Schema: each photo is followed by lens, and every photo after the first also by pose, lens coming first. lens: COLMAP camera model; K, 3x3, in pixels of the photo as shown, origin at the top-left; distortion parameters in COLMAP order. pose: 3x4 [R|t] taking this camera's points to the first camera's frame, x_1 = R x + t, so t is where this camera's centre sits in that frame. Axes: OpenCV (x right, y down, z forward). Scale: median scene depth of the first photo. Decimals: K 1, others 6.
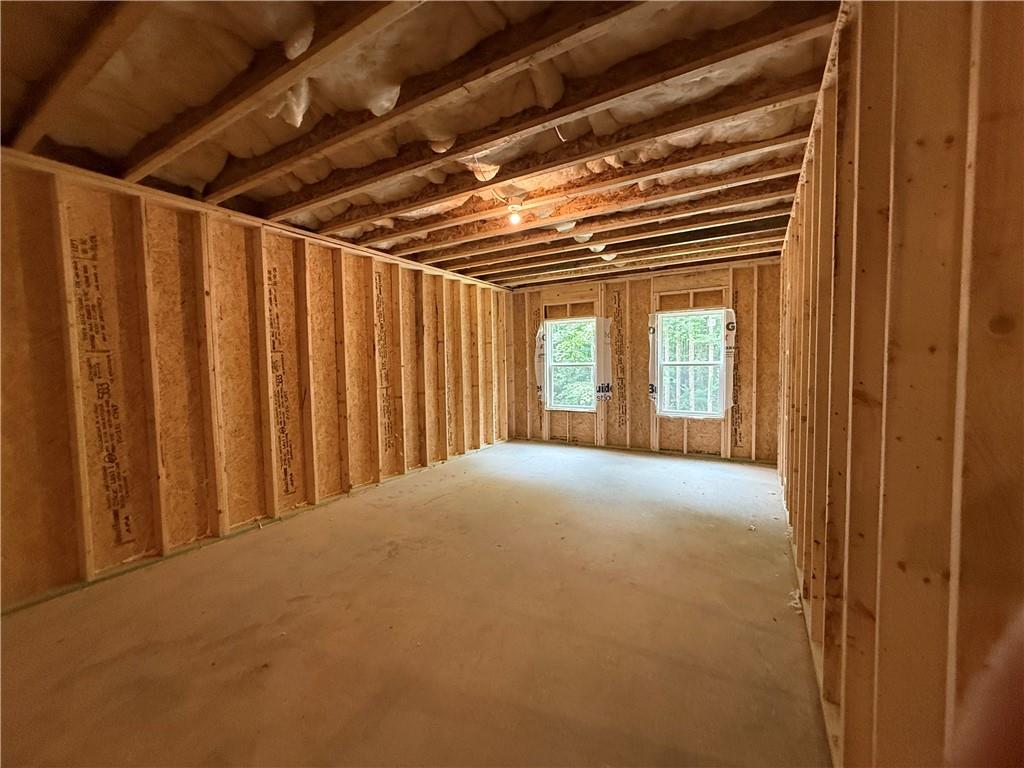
lens RADIAL K [[423.5, 0, 512.0], [0, 423.5, 384.0], [0, 0, 1]] dist [0.000088, -0.000042]
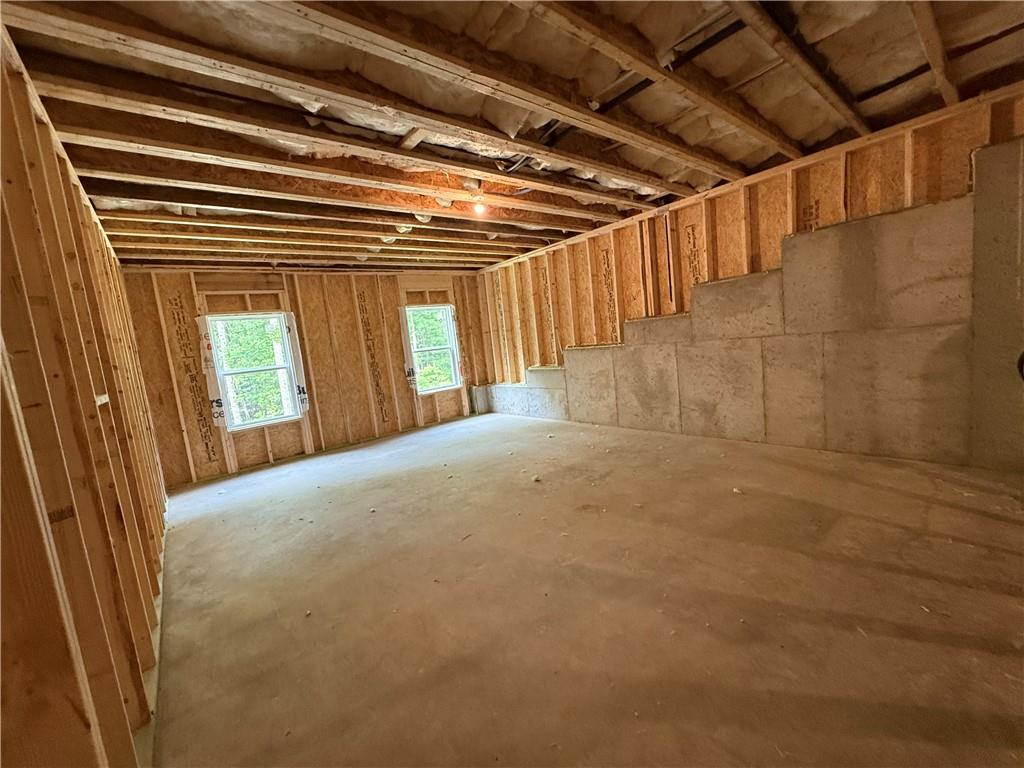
lens RADIAL K [[410.5, 0, 512.0], [0, 410.5, 384.0], [0, 0, 1]] dist [0.000018, 0.000018]
pose [[0.296358, -0.129697, 0.946230, -0.484235], [0.156694, 0.983915, 0.085786, -0.008491], [-0.942135, 0.122845, 0.311914, 0.301640]]
